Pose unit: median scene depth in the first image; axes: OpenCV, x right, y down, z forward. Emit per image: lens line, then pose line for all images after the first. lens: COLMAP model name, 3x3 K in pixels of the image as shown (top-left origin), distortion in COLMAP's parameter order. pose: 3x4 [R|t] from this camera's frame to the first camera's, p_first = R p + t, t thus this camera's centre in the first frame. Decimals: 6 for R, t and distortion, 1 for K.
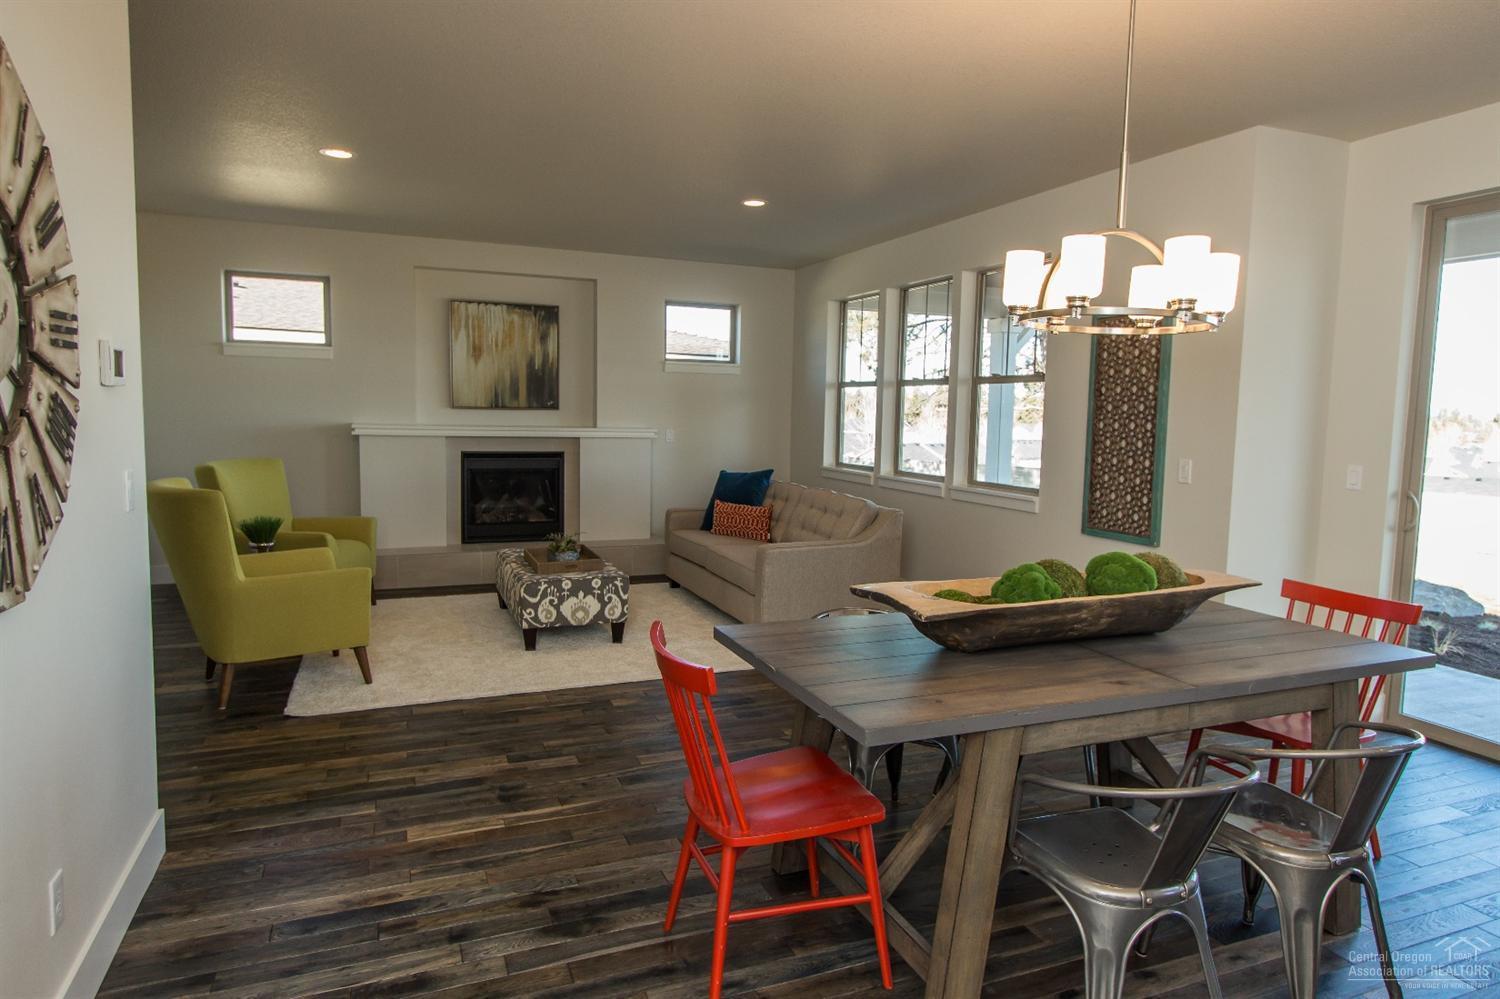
lens RADIAL K [[904.3, 0, 747.7], [0, 904.3, 490.6], [0, 0, 1]] dist [0.026238, -0.003682]
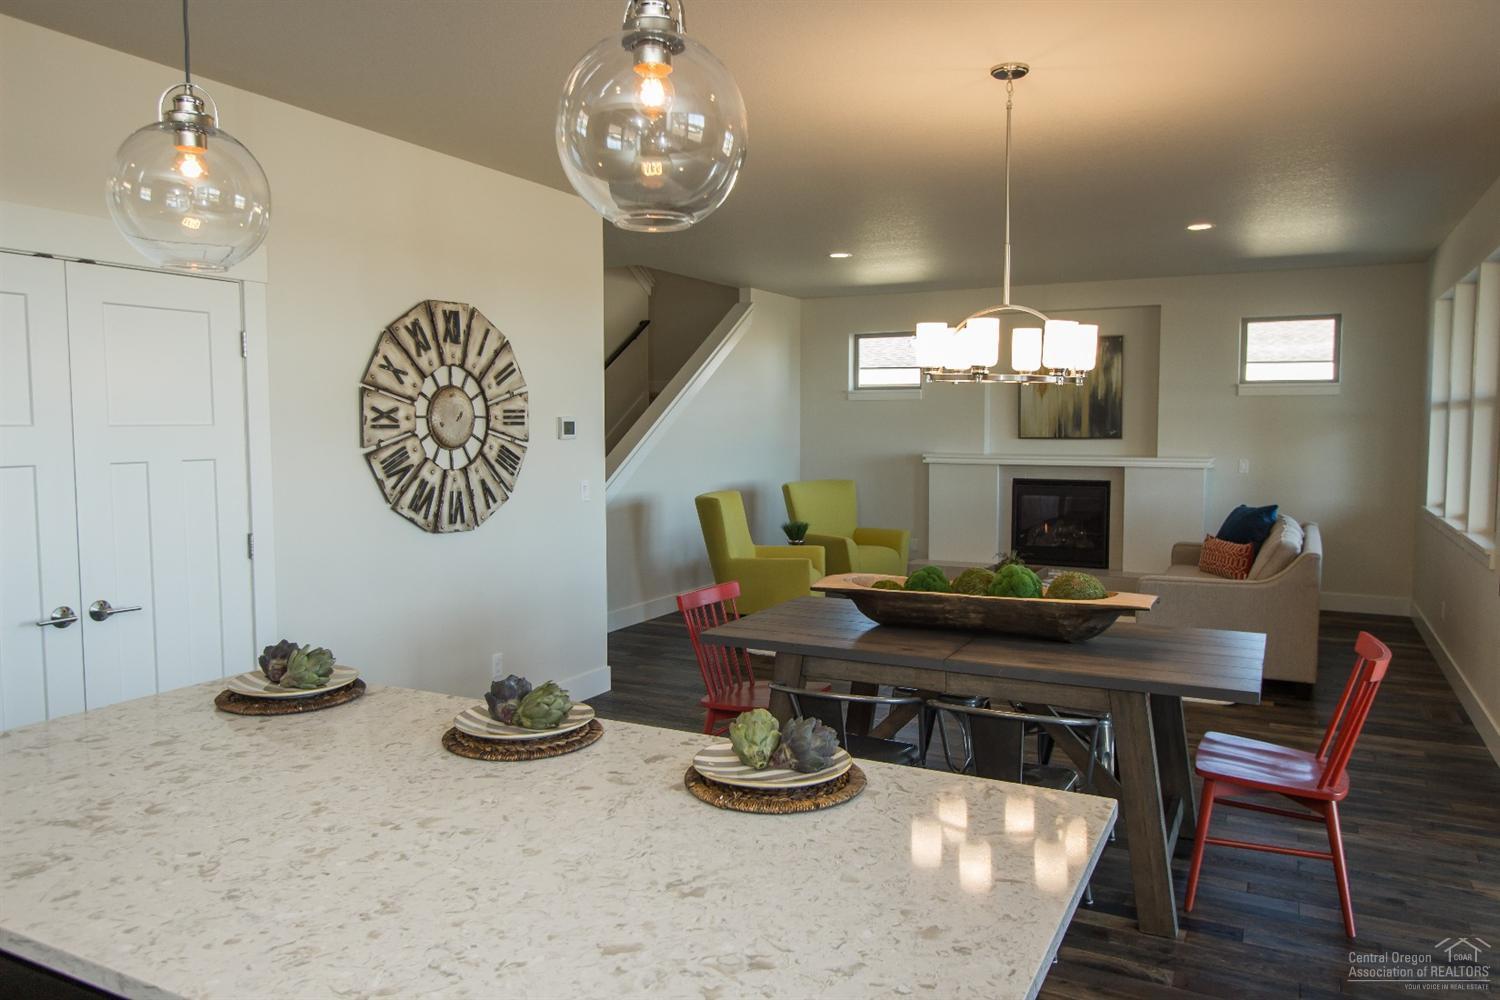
lens RADIAL K [[1055.1, 0, 749.3], [0, 1055.1, 498.7], [0, 0, 1]] dist [-0.008588, -0.001847]
pose [[0.651830, 0.035607, -0.757529, 0.451616], [-0.054798, 0.998497, -0.000218, -0.001016], [0.756383, 0.041653, 0.652802, -0.073029]]
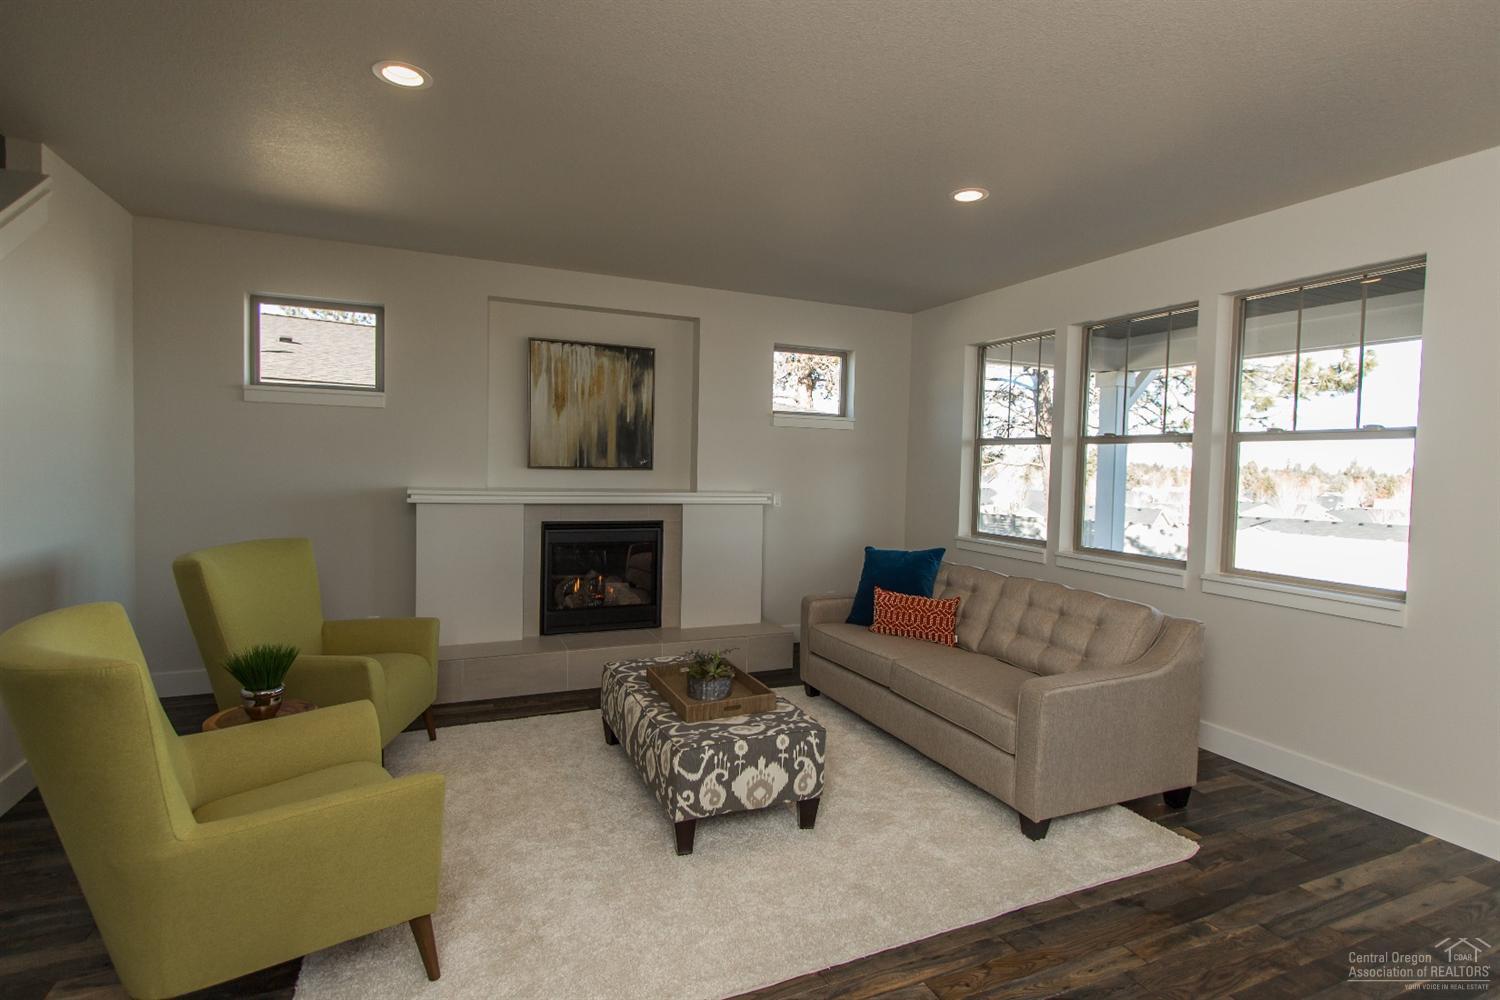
lens RADIAL K [[748.8, 0, 754.6], [0, 748.8, 495.3], [0, 0, 1]] dist [0.008508, -0.001024]
pose [[0.999502, 0.003936, 0.031314, -0.149790], [-0.002473, 0.998909, -0.046630, -0.036808], [-0.031464, 0.046530, 0.998421, 0.330452]]
